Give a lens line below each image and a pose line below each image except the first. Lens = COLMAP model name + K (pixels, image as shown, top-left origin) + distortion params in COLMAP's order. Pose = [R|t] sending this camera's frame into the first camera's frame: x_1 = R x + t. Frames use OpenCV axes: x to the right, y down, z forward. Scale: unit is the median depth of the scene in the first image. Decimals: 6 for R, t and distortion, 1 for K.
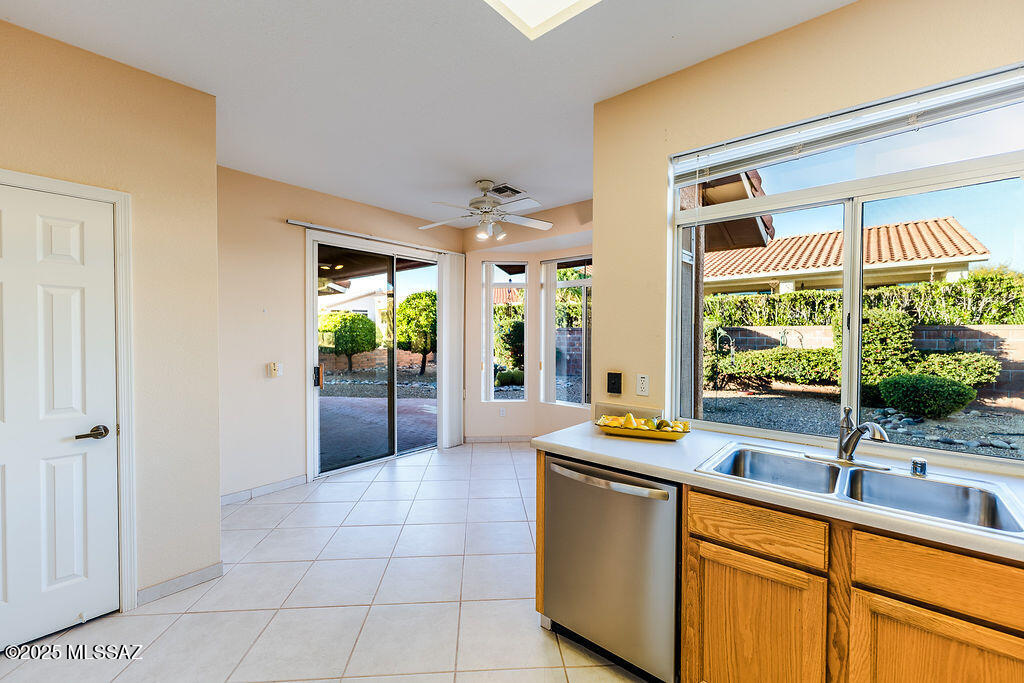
lens RADIAL K [[425.3, 0, 512.2], [0, 425.3, 336.0], [0, 0, 1]] dist [0.000522, -0.000738]
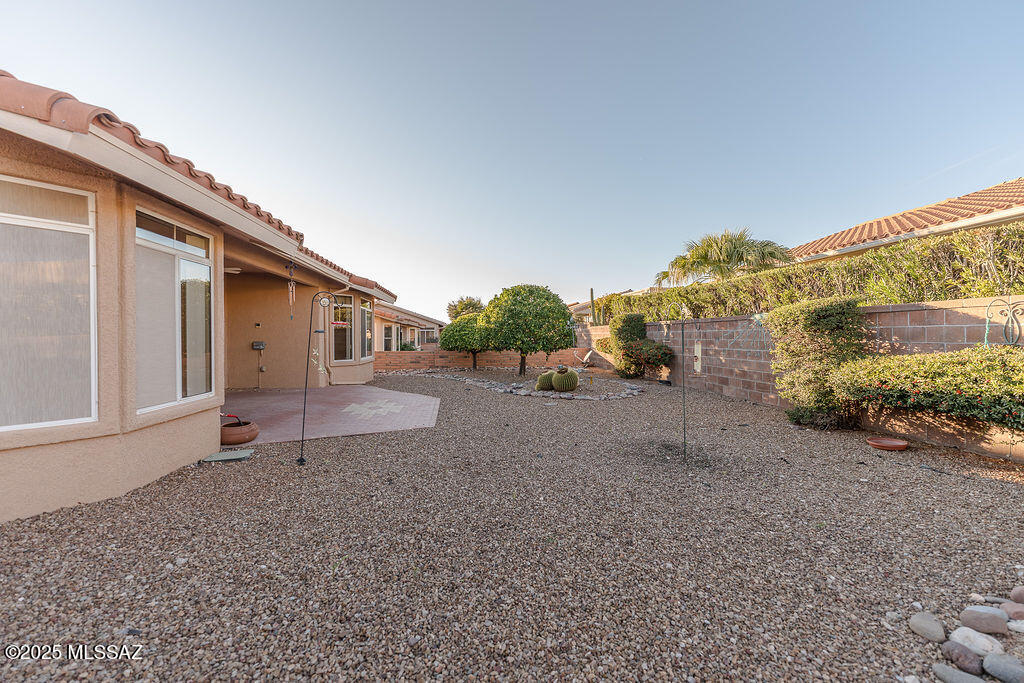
lens RADIAL K [[425.3, 0, 505.3], [0, 425.3, 340.2], [0, 0, 1]] dist [0.000522, -0.000738]
pose [[0.736384, 0.000521, -0.676563, 0.668215], [0.000141, 1.000000, 0.000924, 0.023683], [0.676564, -0.000776, 0.736384, 0.454692]]
